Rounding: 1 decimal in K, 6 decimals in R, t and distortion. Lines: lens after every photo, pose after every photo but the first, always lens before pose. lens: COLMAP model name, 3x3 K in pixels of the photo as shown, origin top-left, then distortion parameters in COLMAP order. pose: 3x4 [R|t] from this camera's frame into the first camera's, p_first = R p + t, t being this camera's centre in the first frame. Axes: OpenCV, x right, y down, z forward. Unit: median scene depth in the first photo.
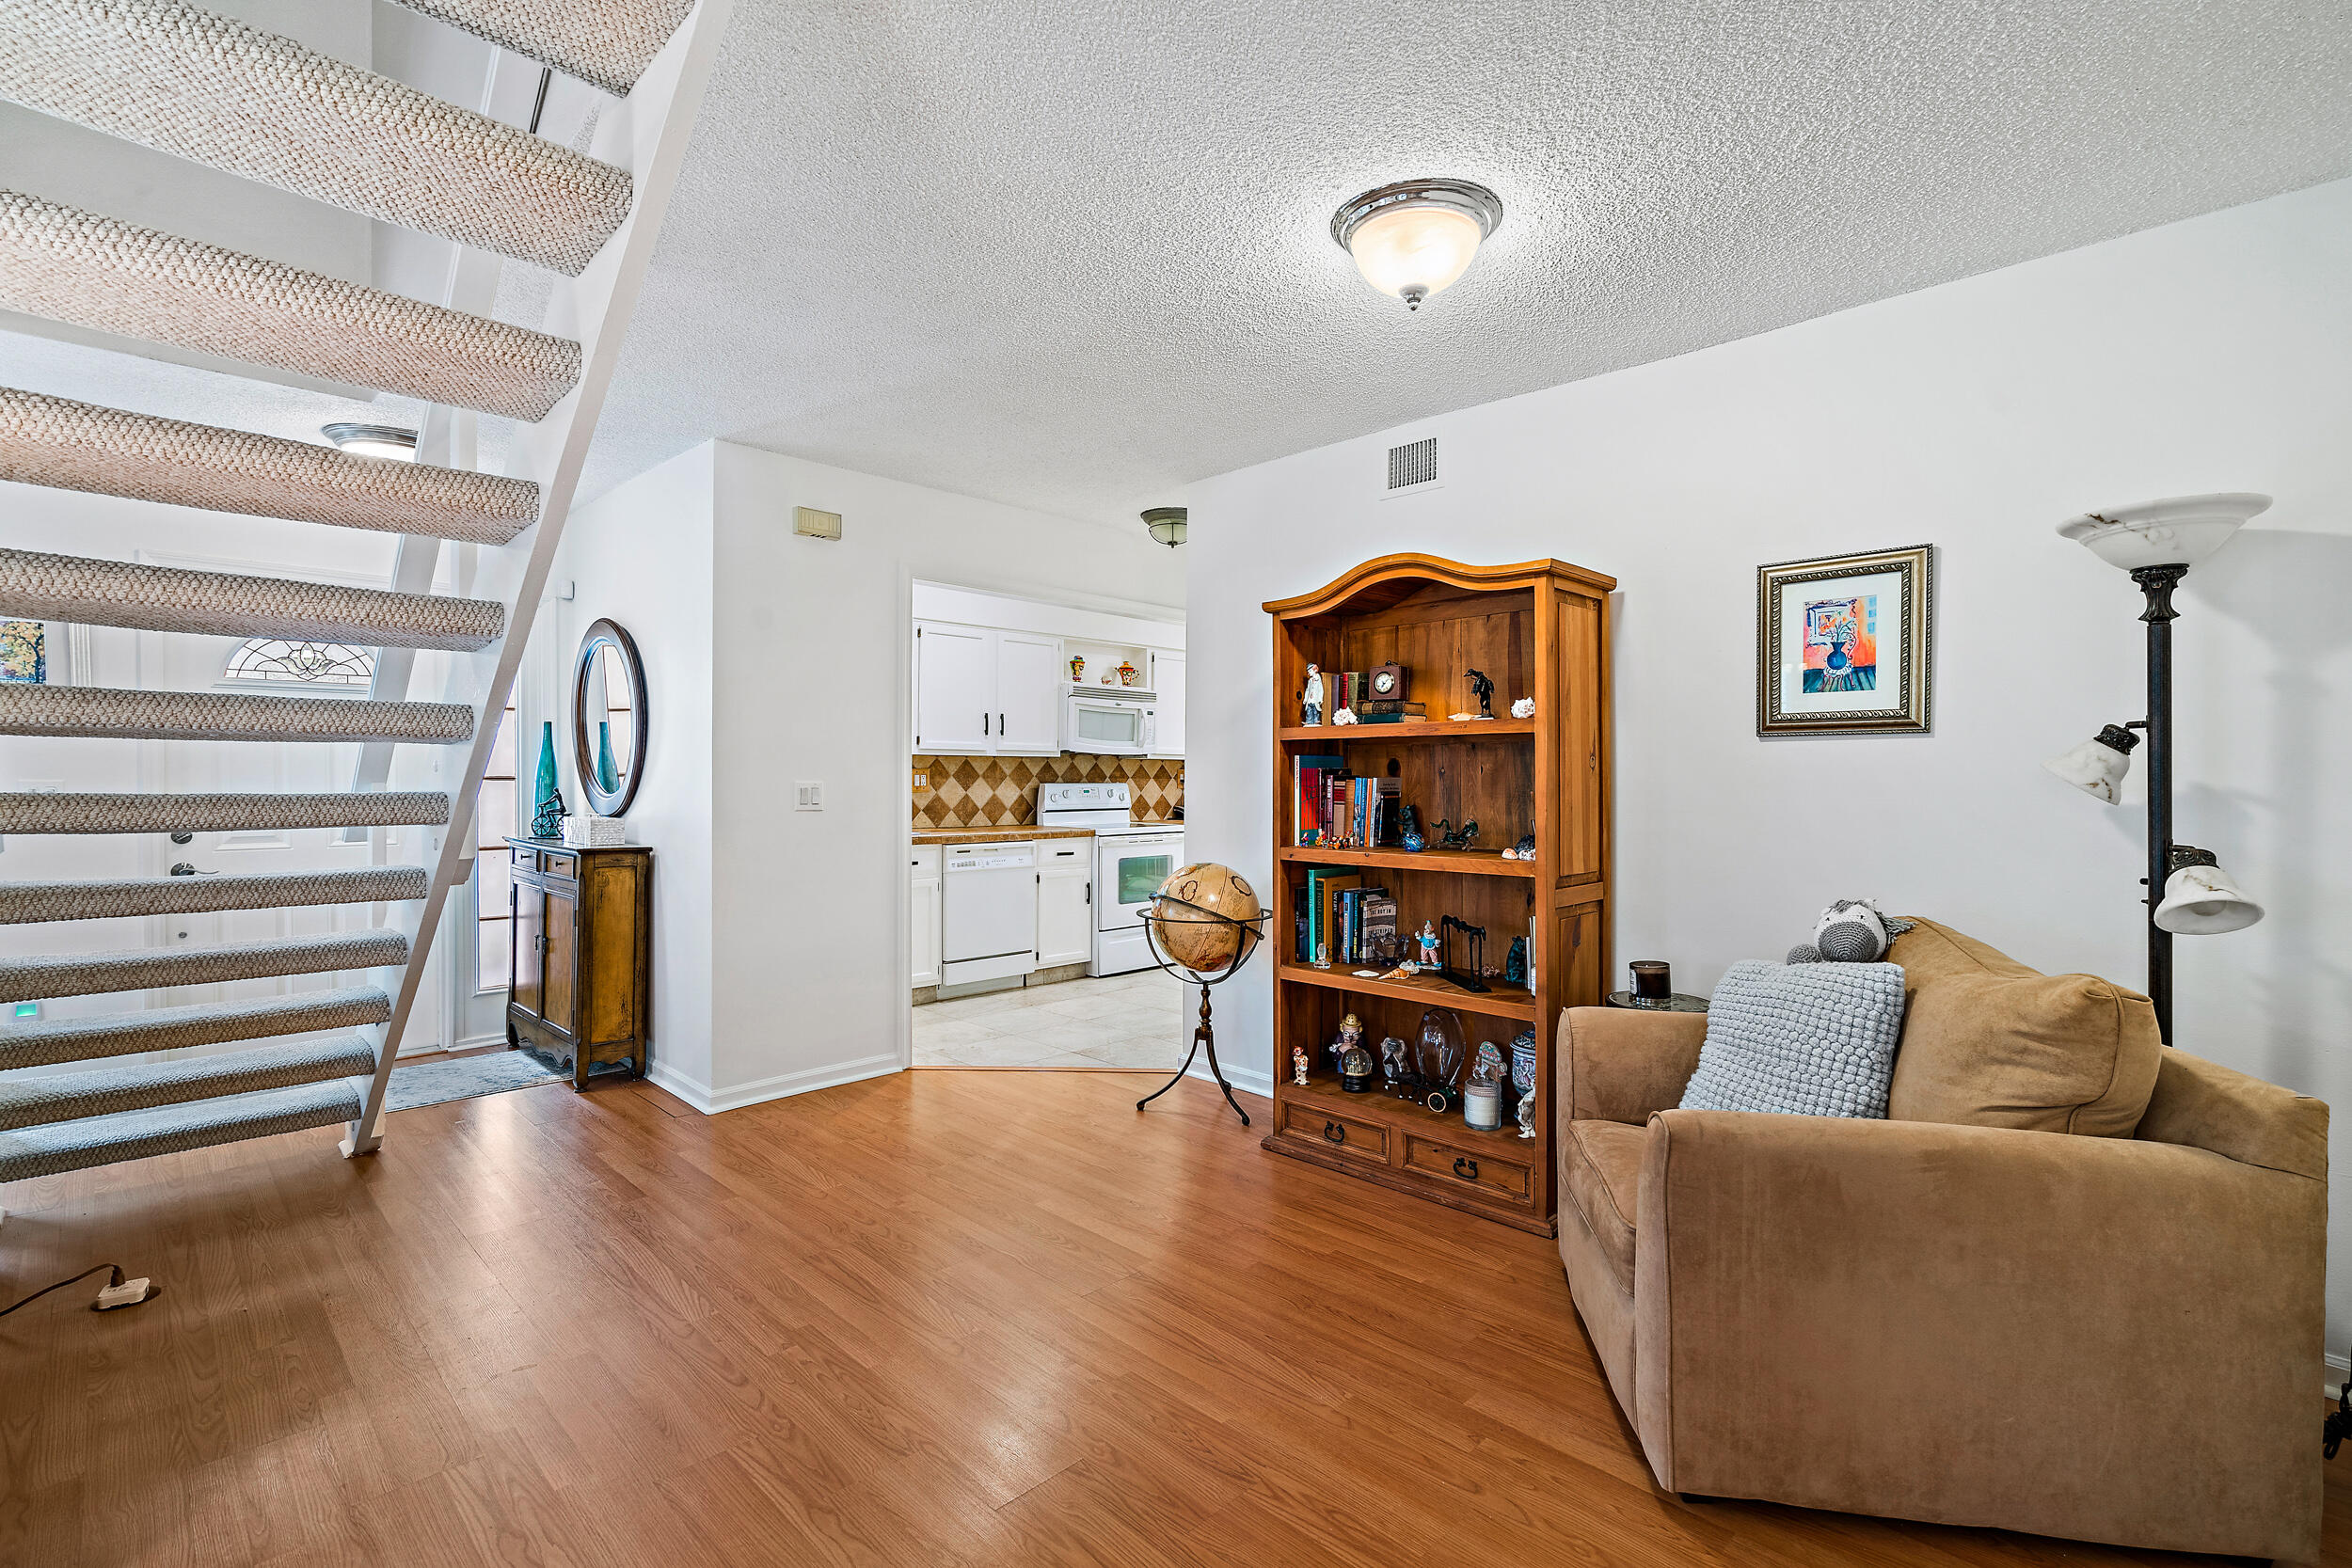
lens RADIAL K [[1065.1, 0, 1157.9], [0, 1065.1, 789.3], [0, 0, 1]] dist [0.003183, 0.000658]
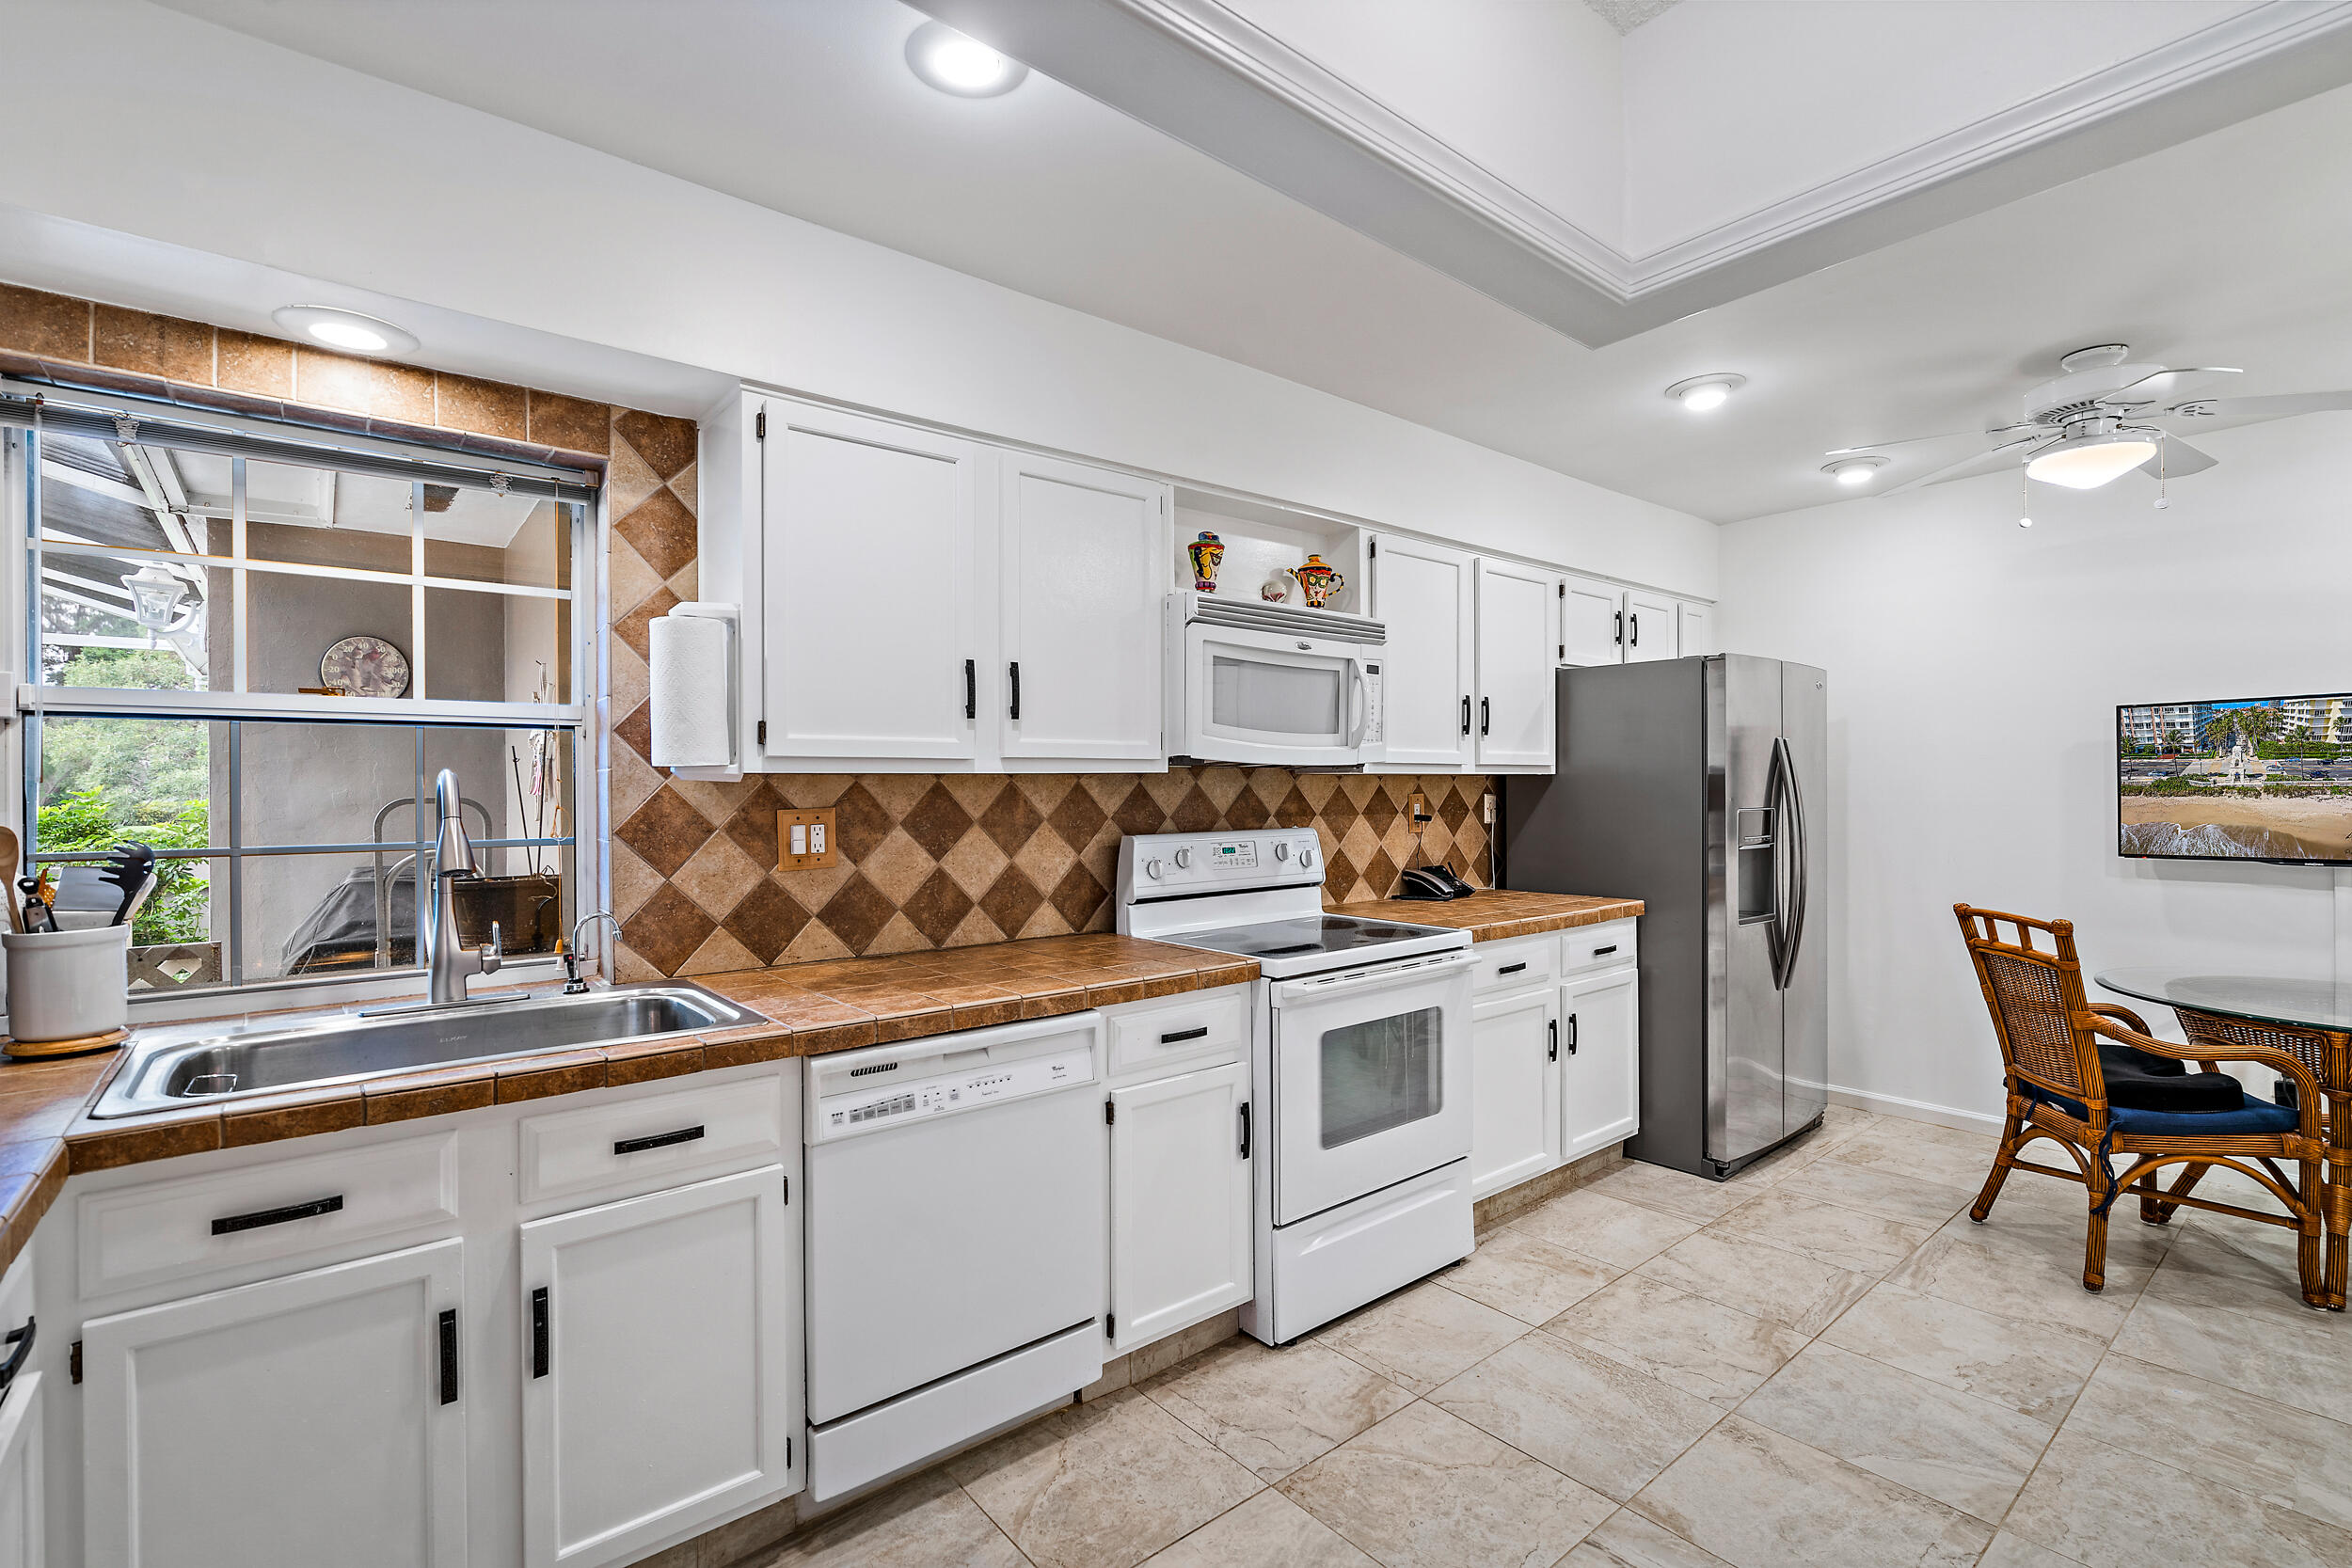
lens RADIAL K [[1058.8, 0, 1173.0], [0, 1058.8, 789.3], [0, 0, 1]] dist [0.000074, -0.000151]
pose [[0.995694, -0.012232, -0.091888, -0.051529], [0.011261, 0.999875, -0.011081, -0.019362], [0.092012, 0.009998, 0.995708, 0.584284]]
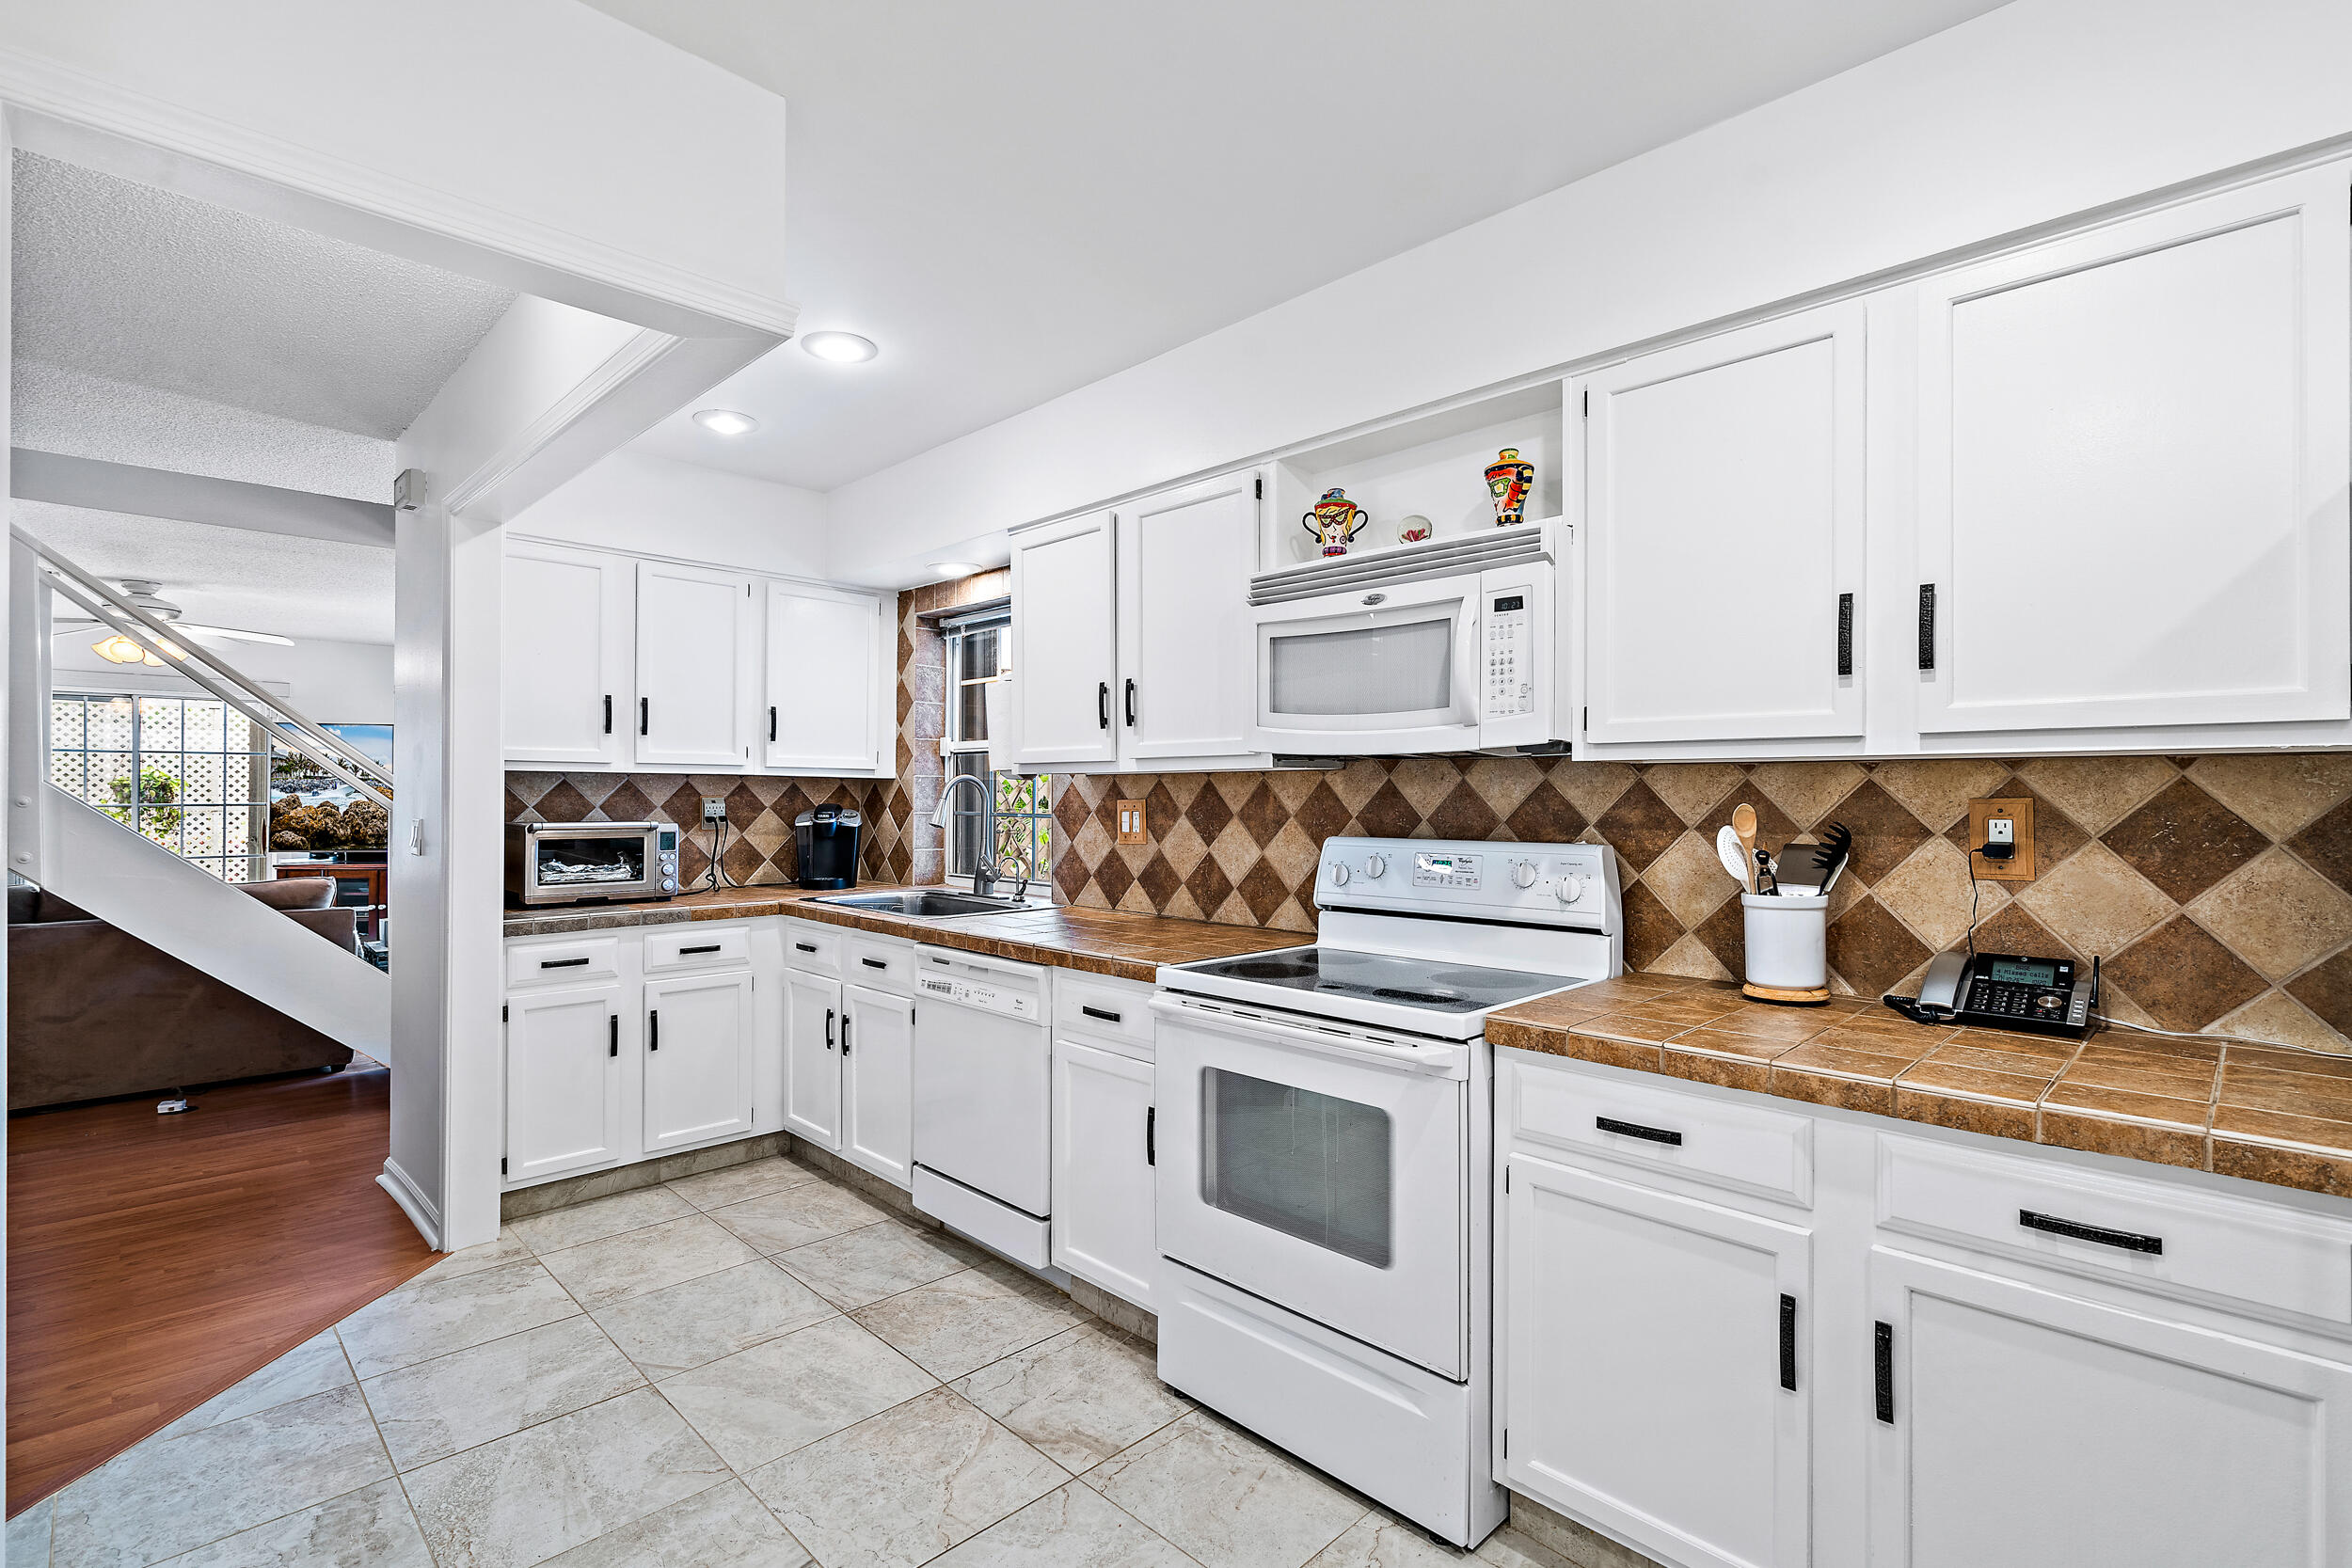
lens RADIAL K [[1084.2, 0, 1182.2], [0, 1084.2, 792.4], [0, 0, 1]] dist [0.004675, 0.000327]
pose [[0.007281, -0.008618, -0.999936, 0.295101], [-0.016311, 0.999829, -0.008736, -0.017474], [0.999840, 0.016373, 0.007139, 0.949399]]
